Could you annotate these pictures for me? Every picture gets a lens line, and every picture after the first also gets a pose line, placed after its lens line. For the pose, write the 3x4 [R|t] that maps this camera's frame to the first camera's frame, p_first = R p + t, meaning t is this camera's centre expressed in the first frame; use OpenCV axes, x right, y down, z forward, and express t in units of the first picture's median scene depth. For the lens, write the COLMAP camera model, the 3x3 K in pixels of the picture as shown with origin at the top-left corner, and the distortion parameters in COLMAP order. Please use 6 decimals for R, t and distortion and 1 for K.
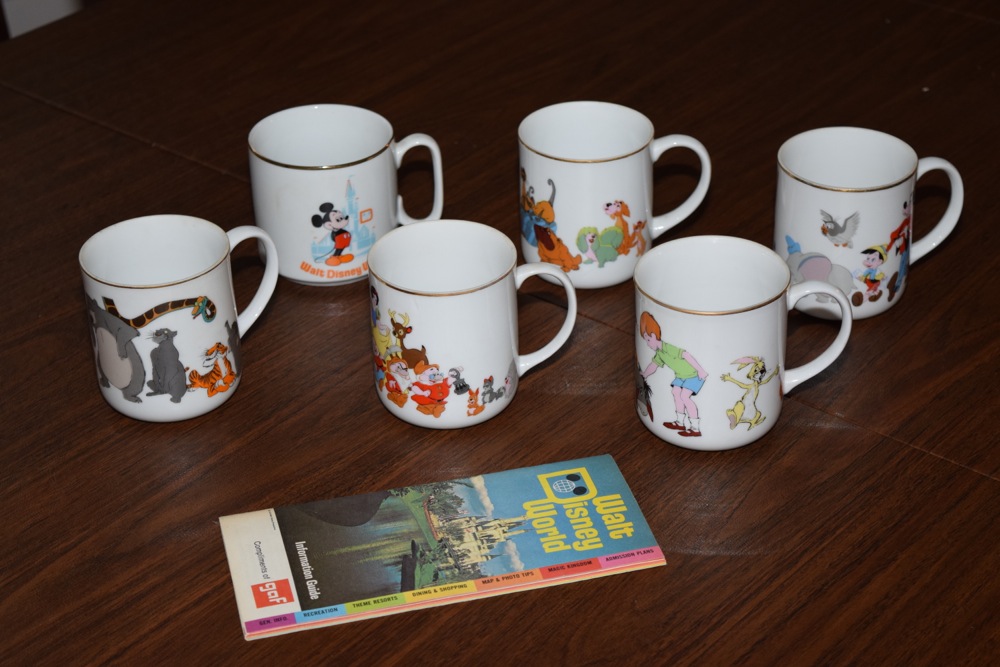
lens RADIAL K [[2081.6, 0, 500.0], [0, 2081.6, 333.5], [0, 0, 1]] dist [0.052750, 0.025238]
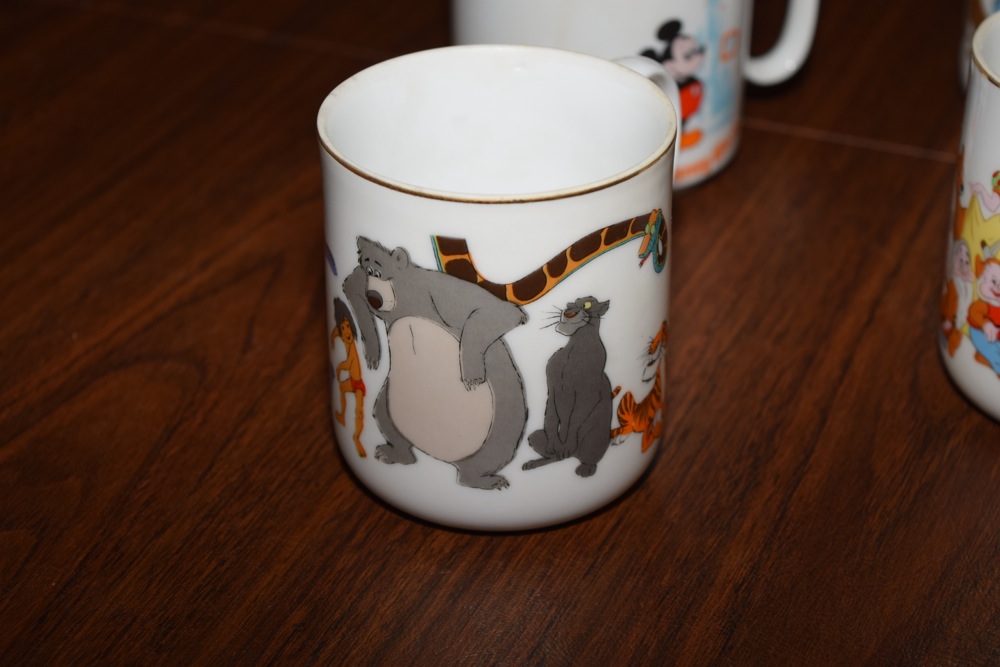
lens RADIAL K [[2210.6, 0, 500.0], [0, 2210.6, 333.5], [0, 0, 1]] dist [0.039523, 0.394120]
pose [[0.956772, -0.125486, 0.262373, -0.270931], [0.128685, 0.991673, 0.005028, 0.000326], [-0.260820, 0.028953, 0.964953, 0.547263]]
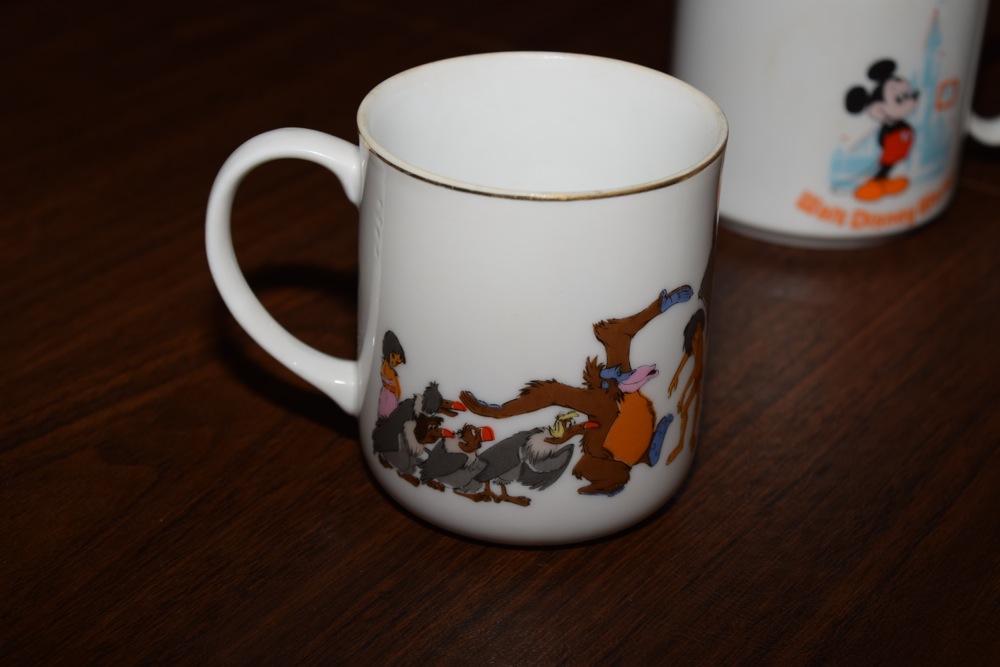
lens RADIAL K [[2210.6, 0, 500.0], [0, 2210.6, 333.5], [0, 0, 1]] dist [0.039523, 0.394120]
pose [[0.993238, 0.010737, 0.115595, -0.232661], [-0.005443, 0.998926, -0.046021, 0.021893], [-0.115965, 0.045080, 0.992230, 0.544248]]
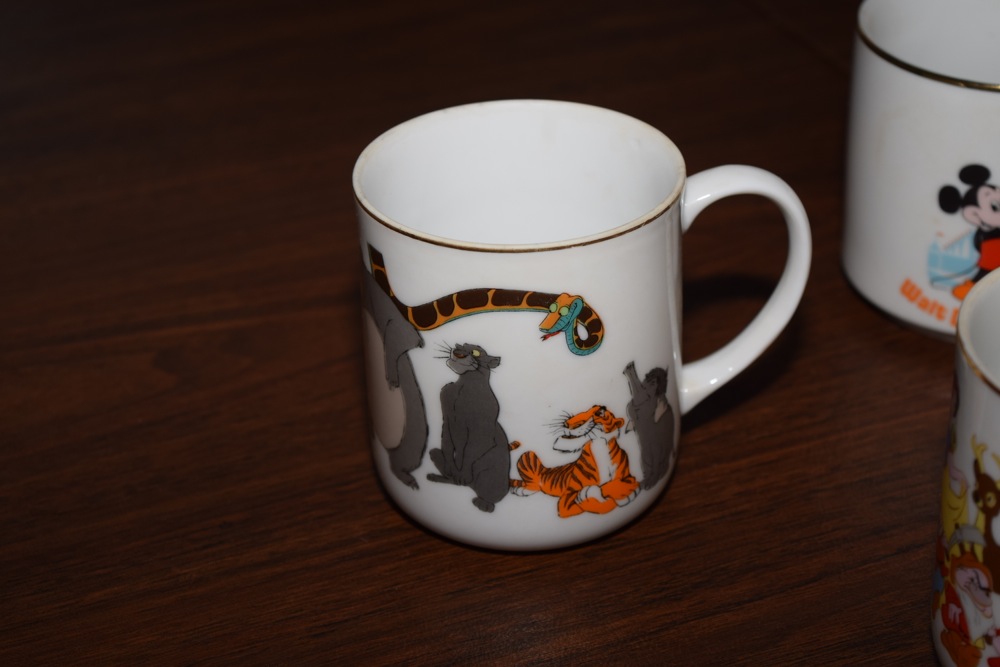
lens RADIAL K [[2210.6, 0, 500.0], [0, 2210.6, 333.5], [0, 0, 1]] dist [0.039523, 0.394120]
pose [[0.886062, 0.241018, -0.395987, 0.026624], [-0.239359, 0.969404, 0.054438, -0.029334], [0.396991, 0.046548, 0.916641, 0.533429]]
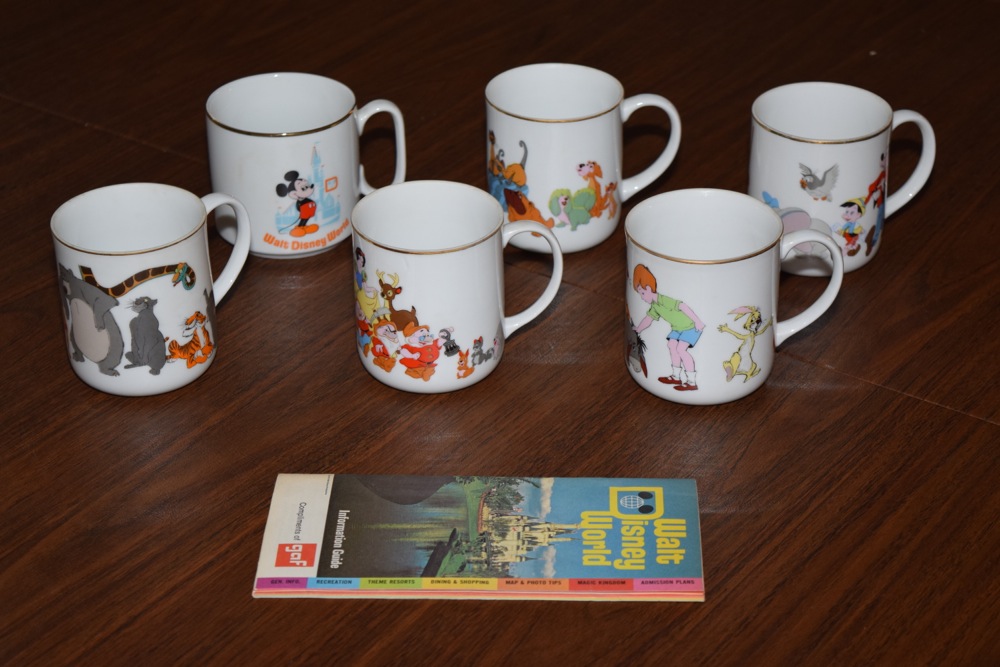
lens RADIAL K [[2210.6, 0, 500.0], [0, 2210.6, 333.5], [0, 0, 1]] dist [0.039523, 0.394120]
pose [[0.996575, -0.029272, 0.077340, -0.071079], [0.030586, 0.999406, -0.015872, 0.033551], [-0.076829, 0.018183, 0.996878, -0.035539]]
